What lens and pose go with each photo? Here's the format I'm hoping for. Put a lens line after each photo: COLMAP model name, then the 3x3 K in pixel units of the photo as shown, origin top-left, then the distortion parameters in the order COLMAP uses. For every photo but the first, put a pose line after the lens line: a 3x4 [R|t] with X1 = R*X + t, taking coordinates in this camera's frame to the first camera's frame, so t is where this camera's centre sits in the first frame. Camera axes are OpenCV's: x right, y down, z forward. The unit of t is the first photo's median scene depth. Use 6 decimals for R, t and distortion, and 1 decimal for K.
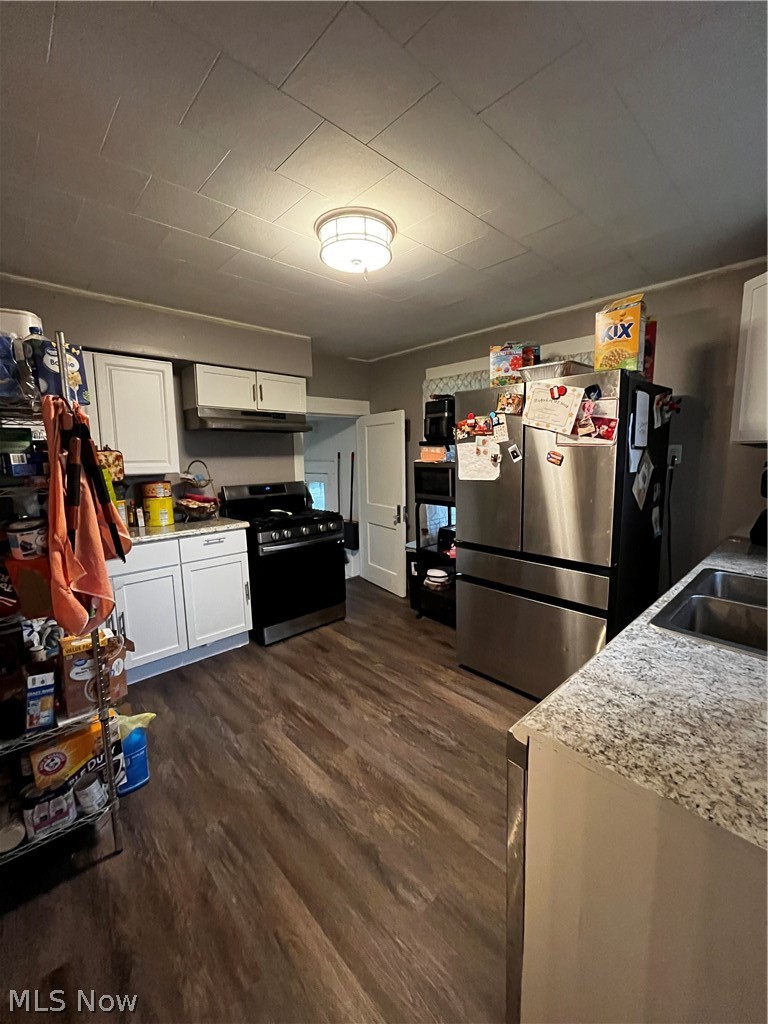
lens RADIAL K [[412.3, 0, 387.7], [0, 412.3, 509.3], [0, 0, 1]] dist [-0.000618, -0.000538]
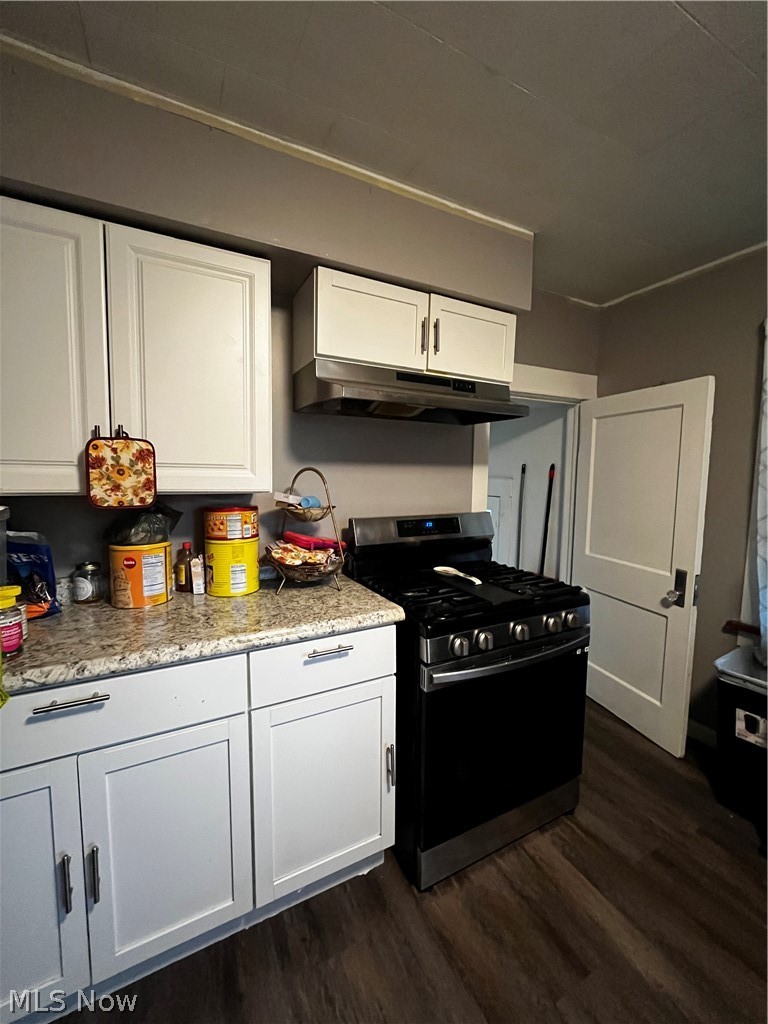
lens RADIAL K [[412.3, 0, 385.2], [0, 412.3, 506.2], [0, 0, 1]] dist [-0.000618, -0.000538]
pose [[0.959543, 0.049621, -0.277154, -0.241793], [-0.062639, 0.997301, -0.038312, -0.061069], [0.274505, 0.054123, 0.960061, 0.571540]]
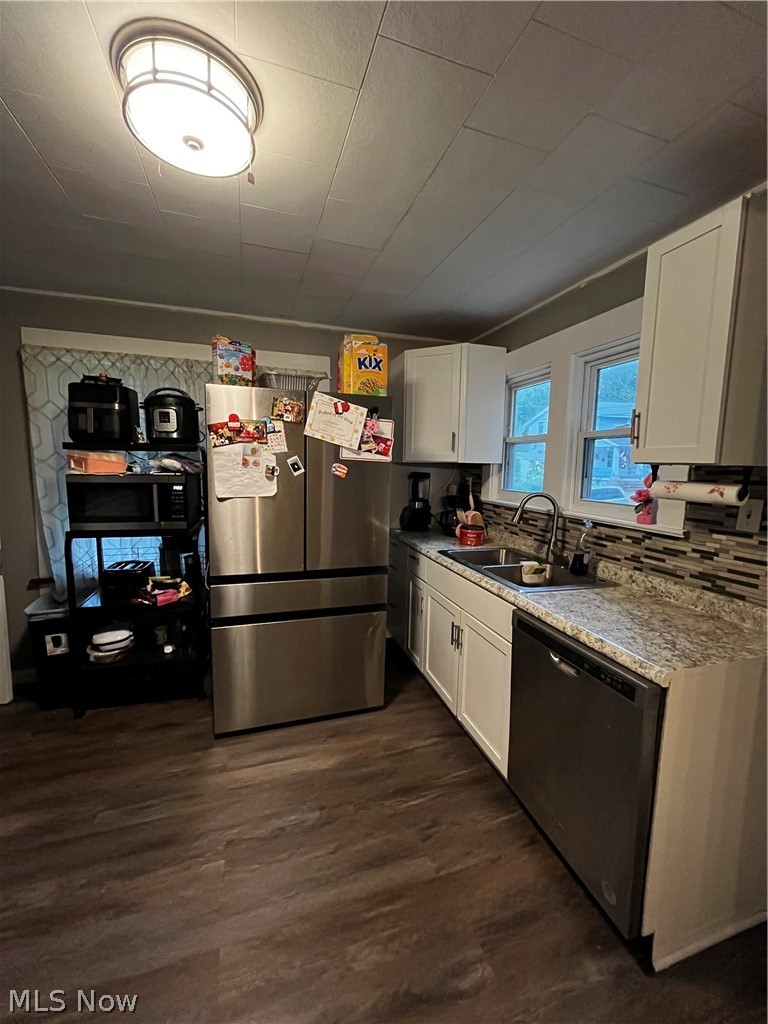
lens RADIAL K [[412.3, 0, 383.6], [0, 412.3, 508.7], [0, 0, 1]] dist [-0.000618, -0.000538]
pose [[0.423421, -0.075117, 0.902813, -0.337108], [0.100078, 0.994335, 0.035795, -0.040996], [-0.900388, 0.075196, 0.428540, 0.332605]]
